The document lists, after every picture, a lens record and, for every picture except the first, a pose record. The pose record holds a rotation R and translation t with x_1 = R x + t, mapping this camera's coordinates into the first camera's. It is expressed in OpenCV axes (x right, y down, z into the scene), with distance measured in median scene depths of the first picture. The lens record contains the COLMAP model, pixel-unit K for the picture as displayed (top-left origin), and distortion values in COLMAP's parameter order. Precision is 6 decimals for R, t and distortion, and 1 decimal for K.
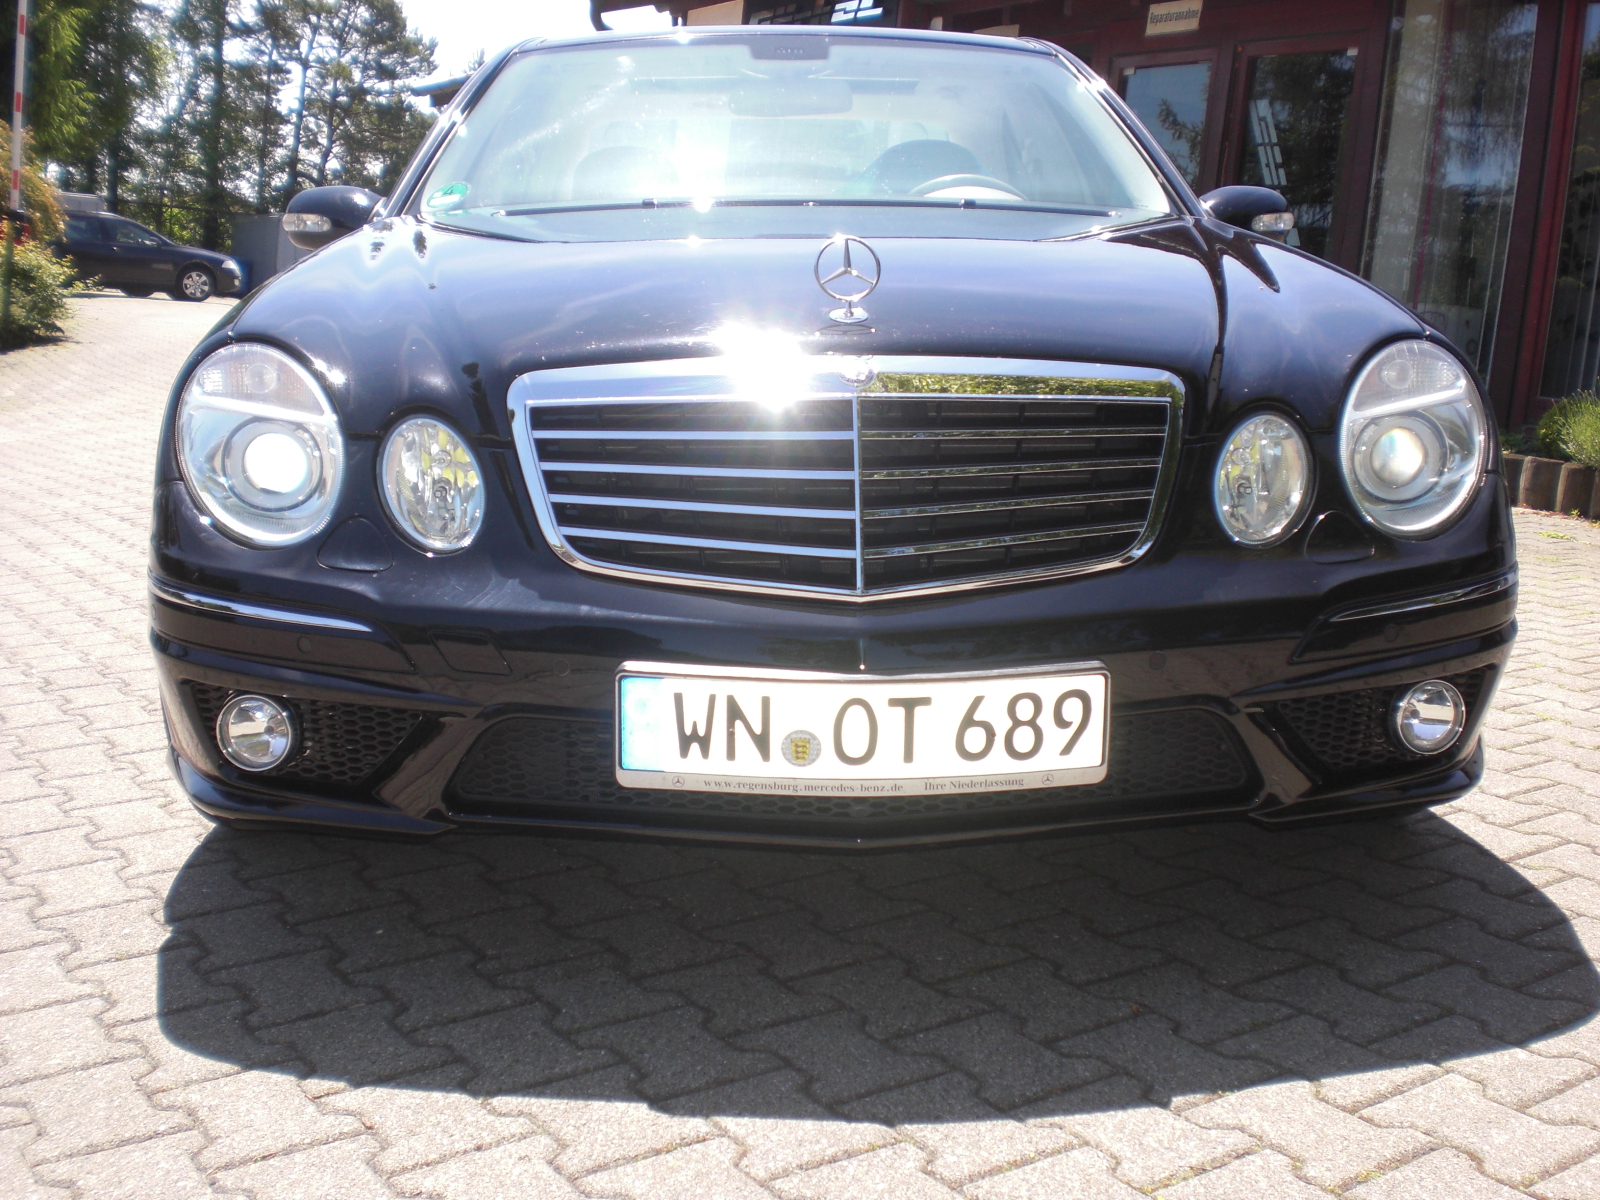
lens RADIAL K [[1801.4, 0, 810.1], [0, 1801.4, 610.6], [0, 0, 1]] dist [-0.059705, -0.193203]
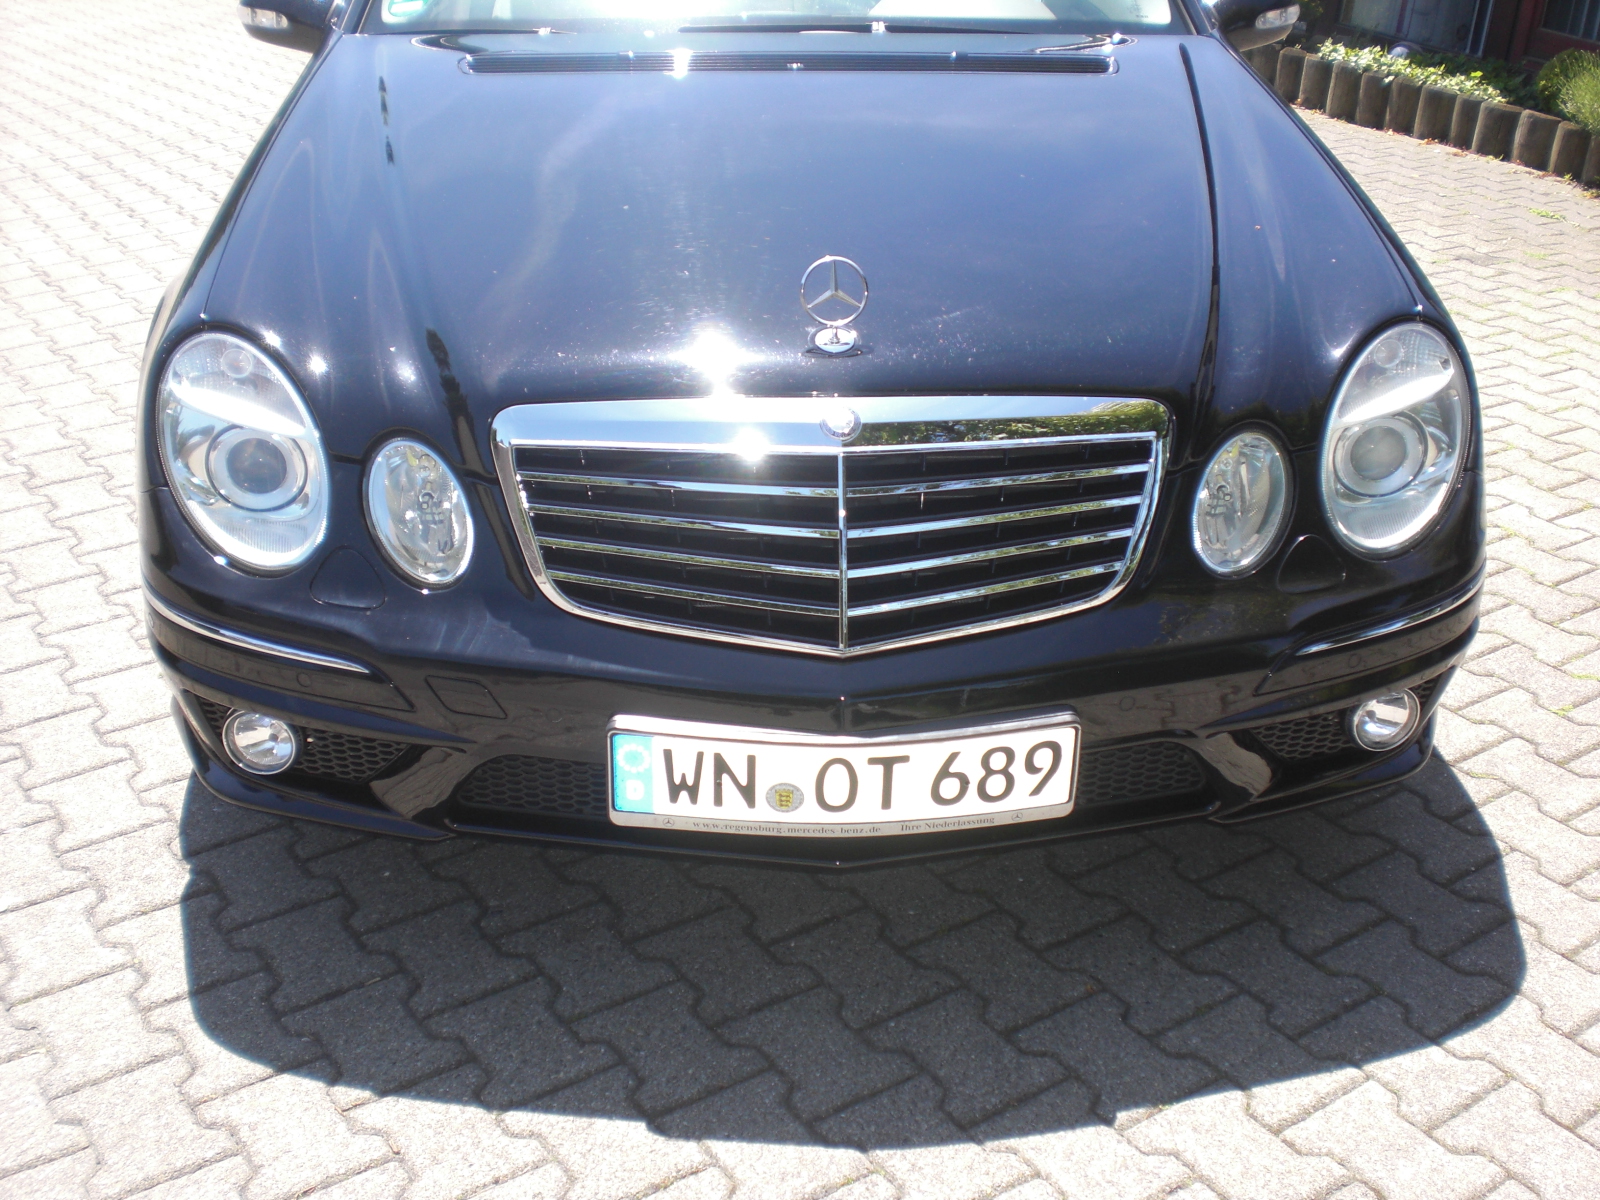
lens RADIAL K [[1801.4, 0, 810.1], [0, 1801.4, 610.6], [0, 0, 1]] dist [-0.059705, -0.193203]
pose [[0.999862, 0.005607, 0.015625, -0.007161], [-0.009620, 0.962772, 0.270145, -0.307771], [-0.013528, -0.270258, 0.962693, 0.014019]]
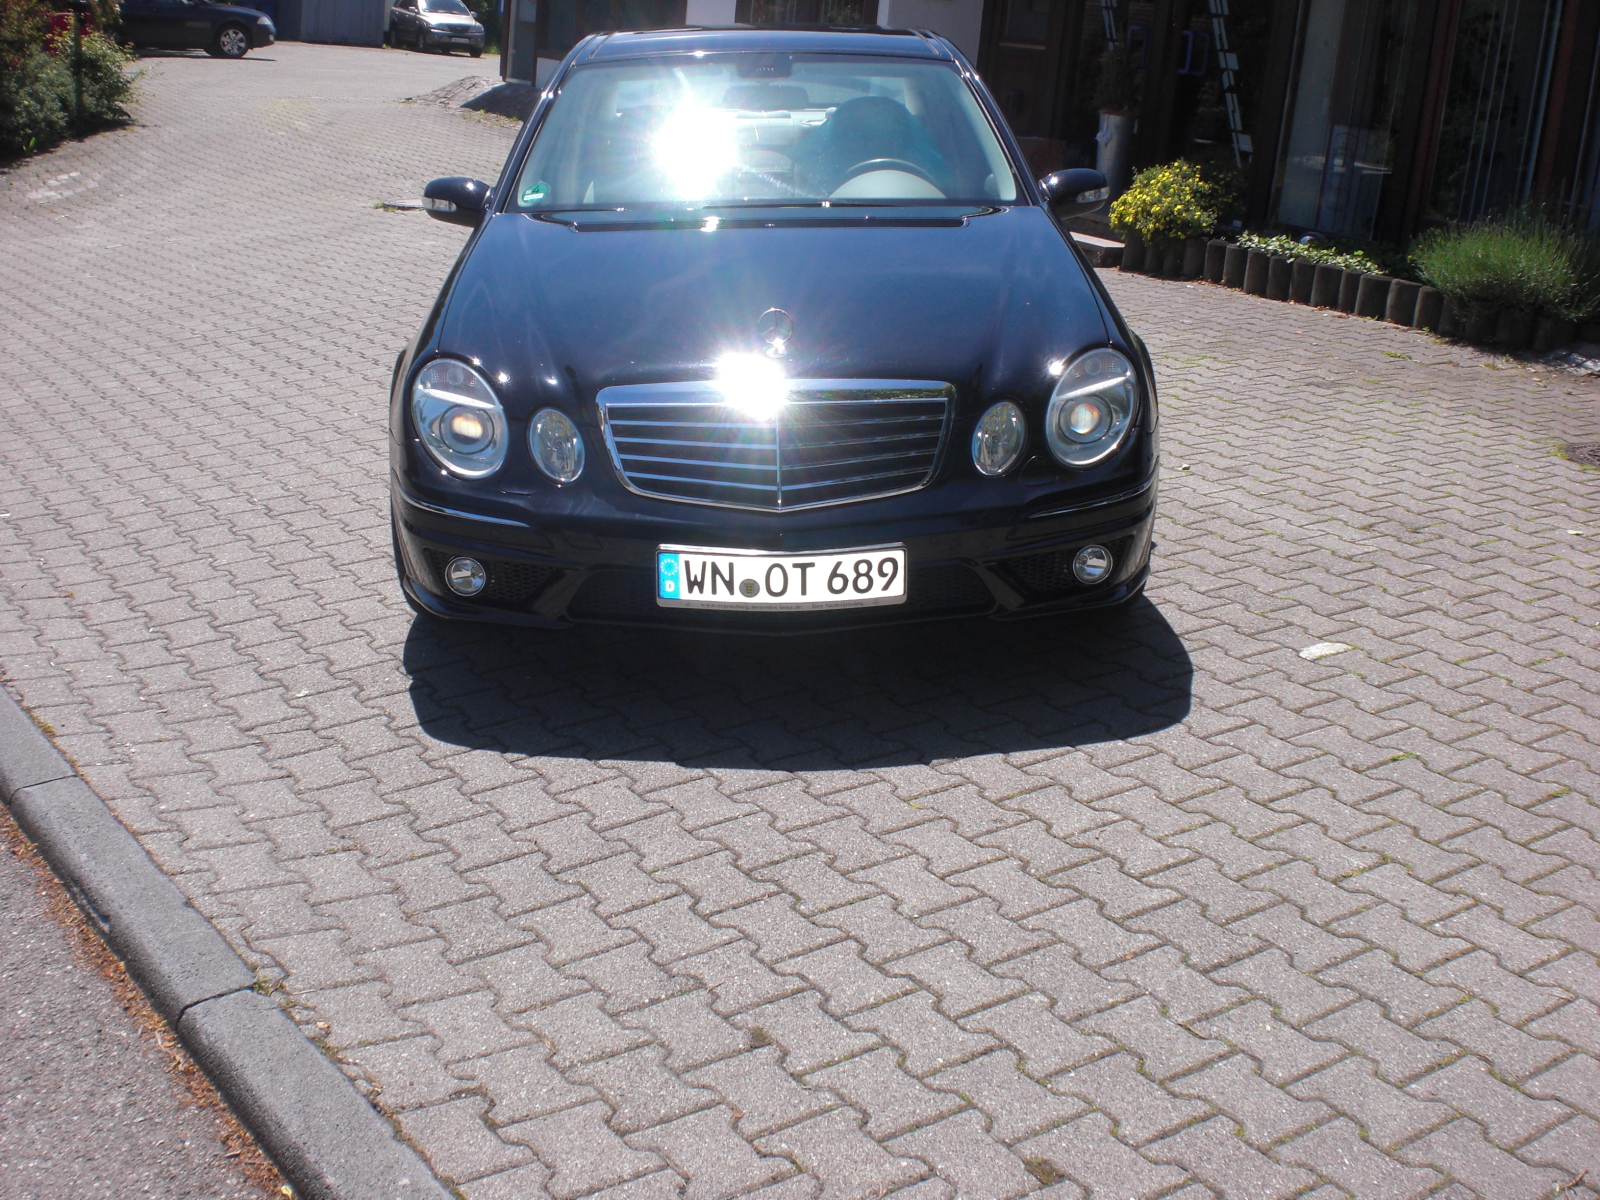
lens RADIAL K [[1790.6, 0, 814.0], [0, 1790.6, 611.9], [0, 0, 1]] dist [-0.045326, -0.205619]
pose [[0.999901, -0.002646, -0.013849, 0.091377], [0.004750, 0.988033, 0.154167, -0.197317], [0.013275, -0.154217, 0.987948, -0.933288]]
